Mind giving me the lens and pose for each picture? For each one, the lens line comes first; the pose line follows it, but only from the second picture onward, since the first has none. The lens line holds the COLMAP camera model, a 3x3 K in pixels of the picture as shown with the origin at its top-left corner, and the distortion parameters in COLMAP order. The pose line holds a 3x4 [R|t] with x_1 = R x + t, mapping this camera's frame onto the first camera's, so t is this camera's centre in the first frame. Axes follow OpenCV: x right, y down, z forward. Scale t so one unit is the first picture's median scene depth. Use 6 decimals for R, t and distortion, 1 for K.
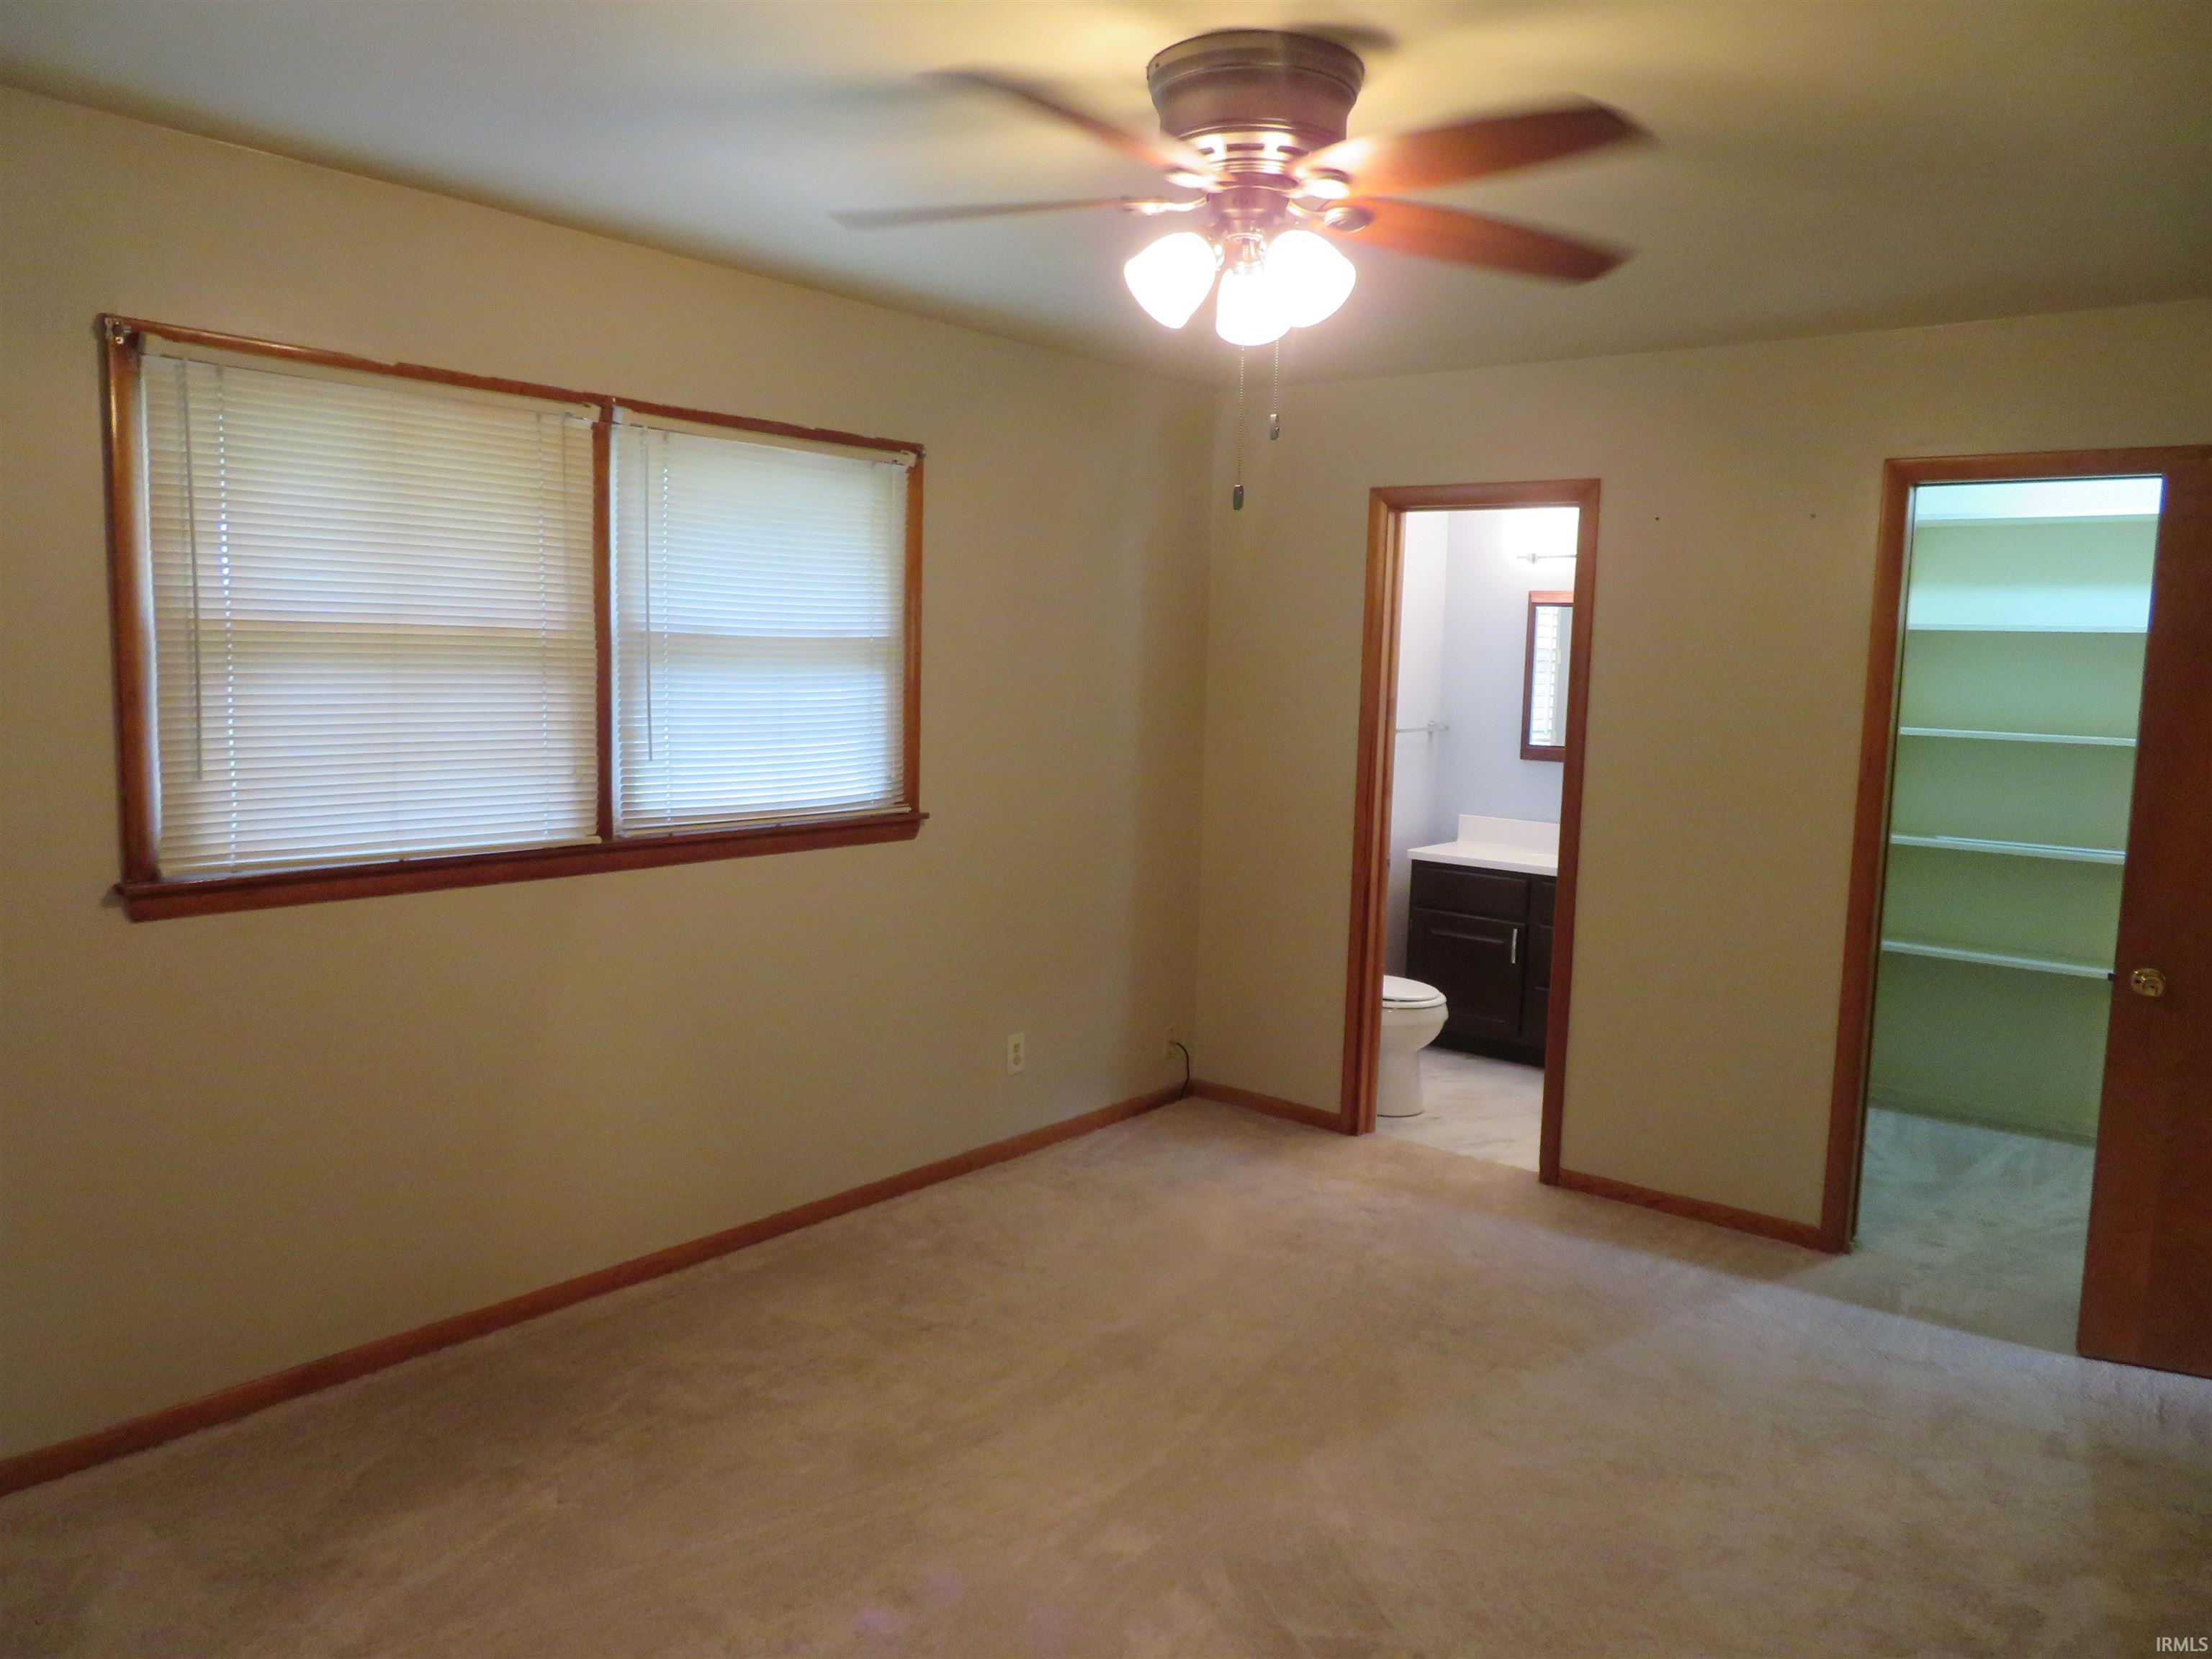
lens RADIAL K [[1596.9, 0, 1098.0], [0, 1596.9, 829.6], [0, 0, 1]] dist [0.000605, -0.000588]
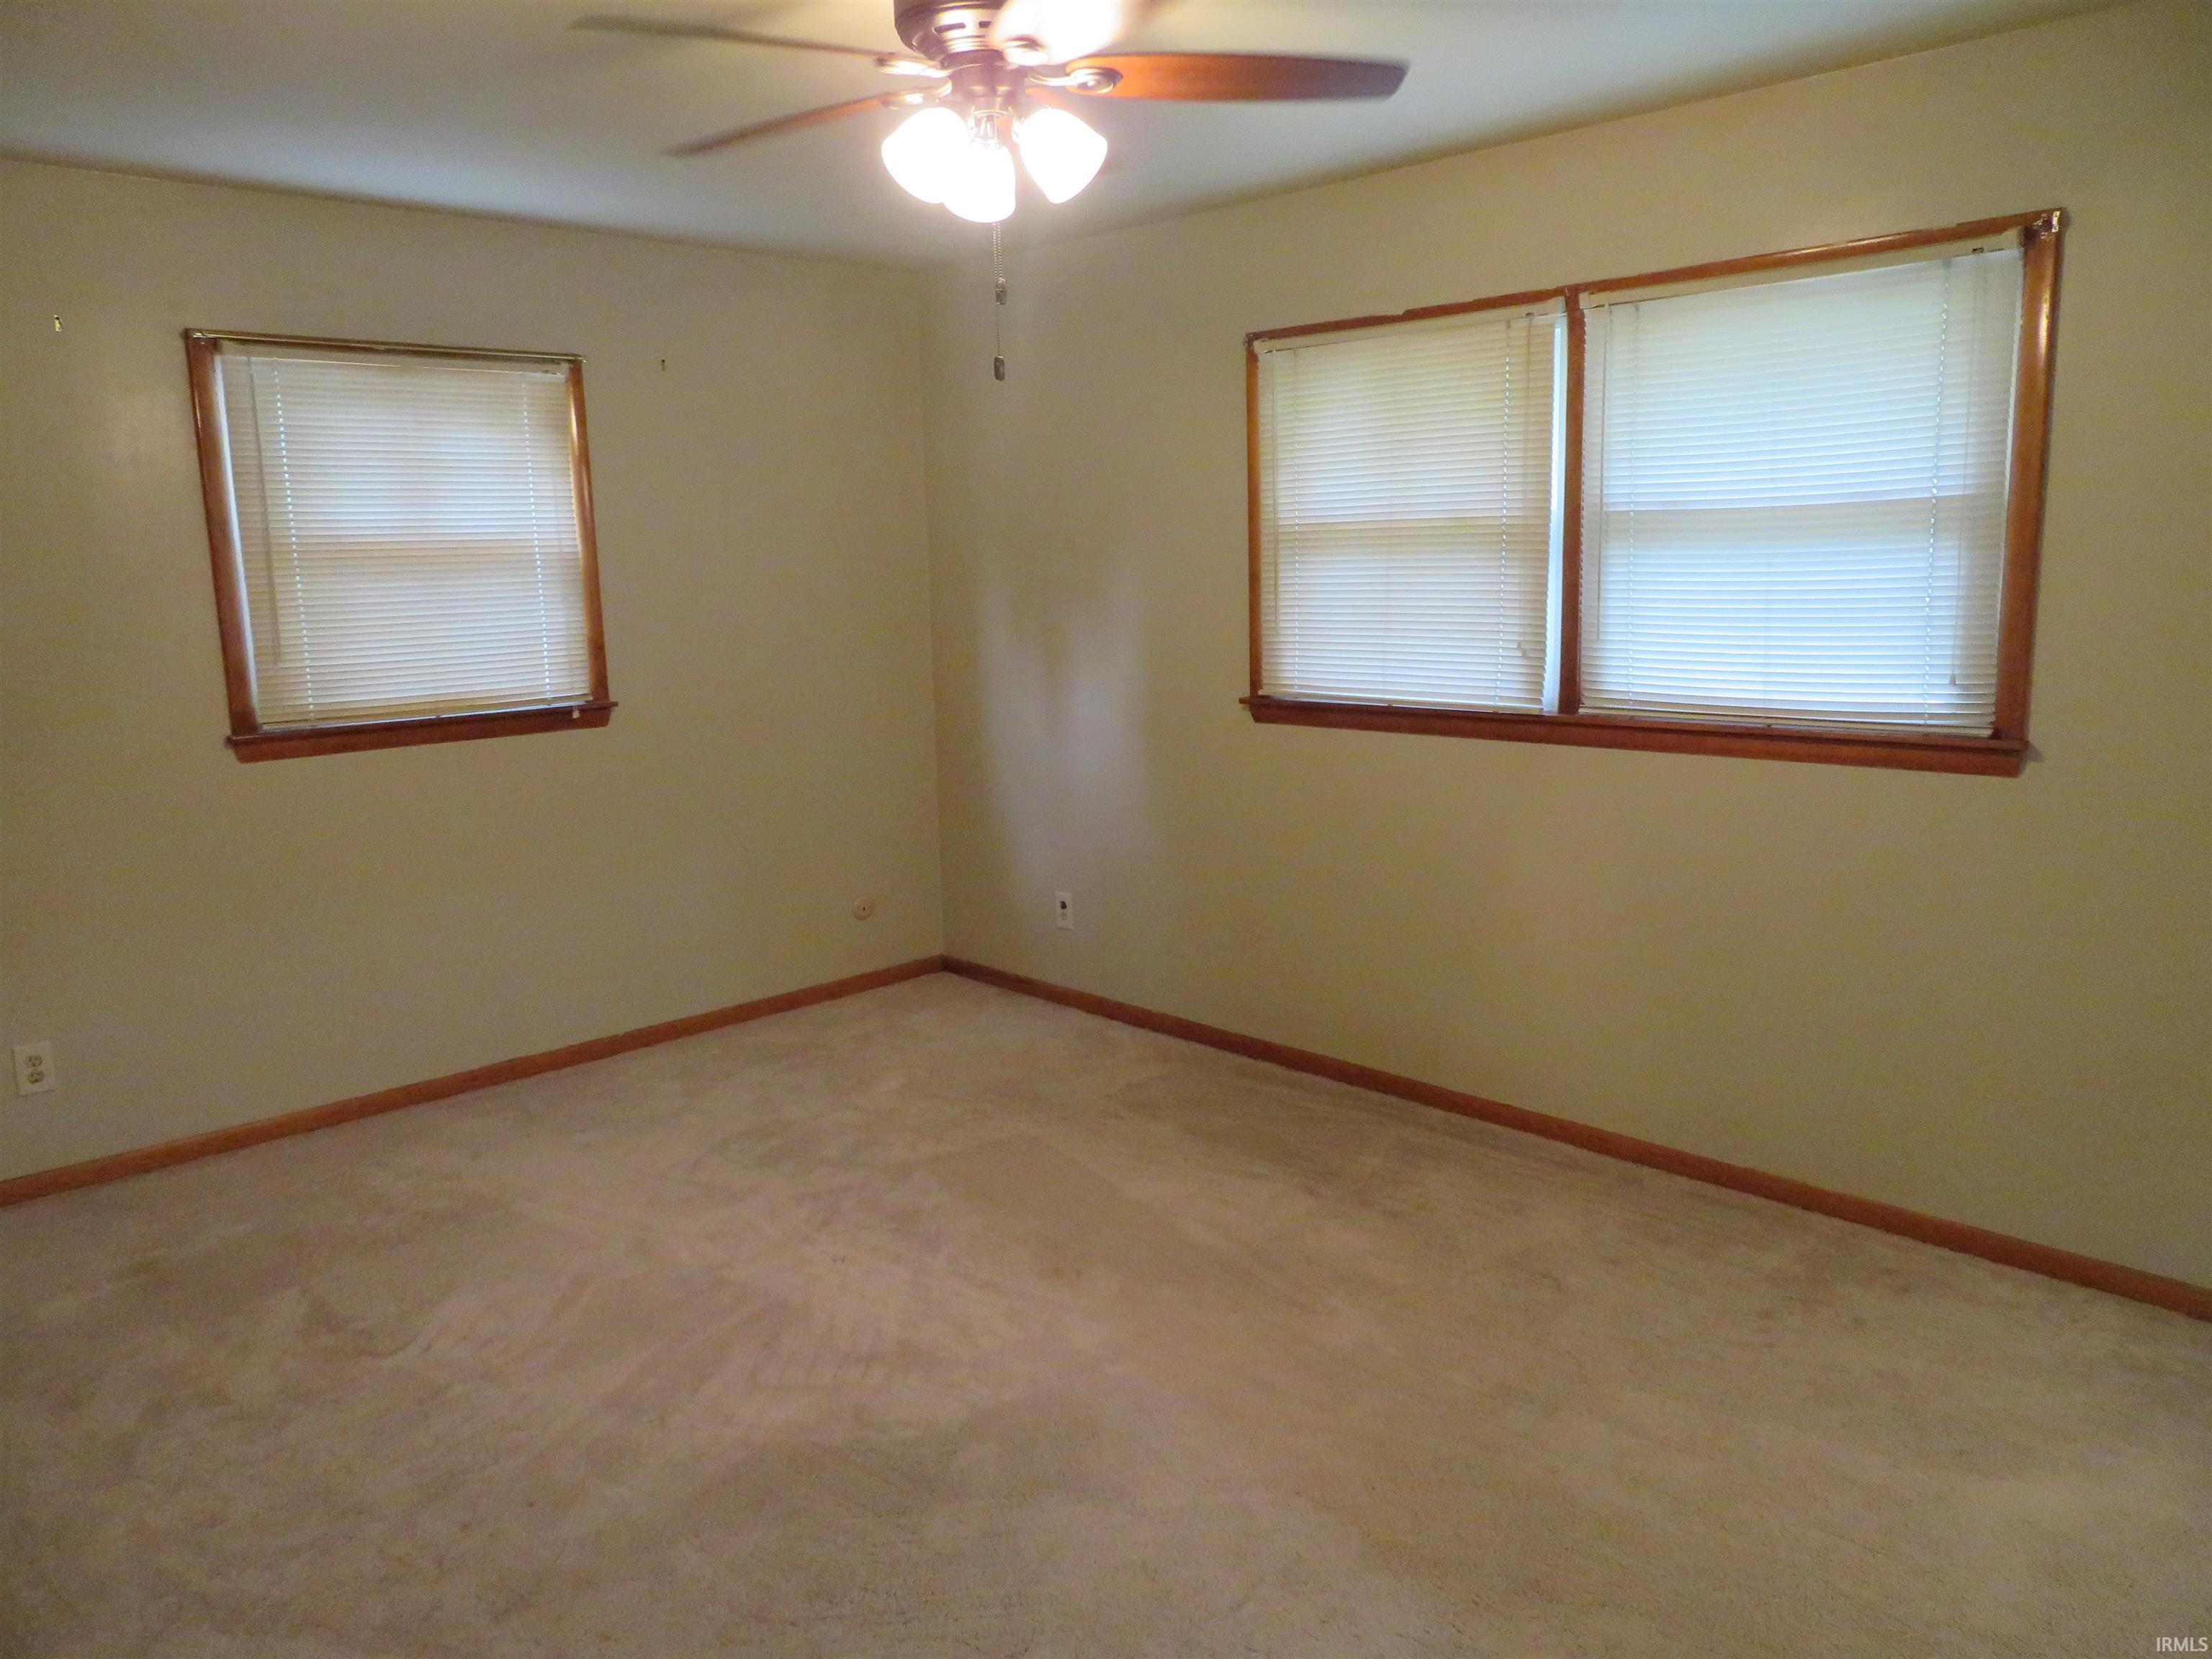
lens RADIAL K [[1596.9, 0, 1098.0], [0, 1596.9, 829.6], [0, 0, 1]] dist [0.000605, -0.000588]
pose [[-0.121596, 0.142983, -0.982227, 0.830938], [-0.092744, 0.983604, 0.154665, -0.056587], [0.988237, 0.109902, -0.106341, 0.872568]]
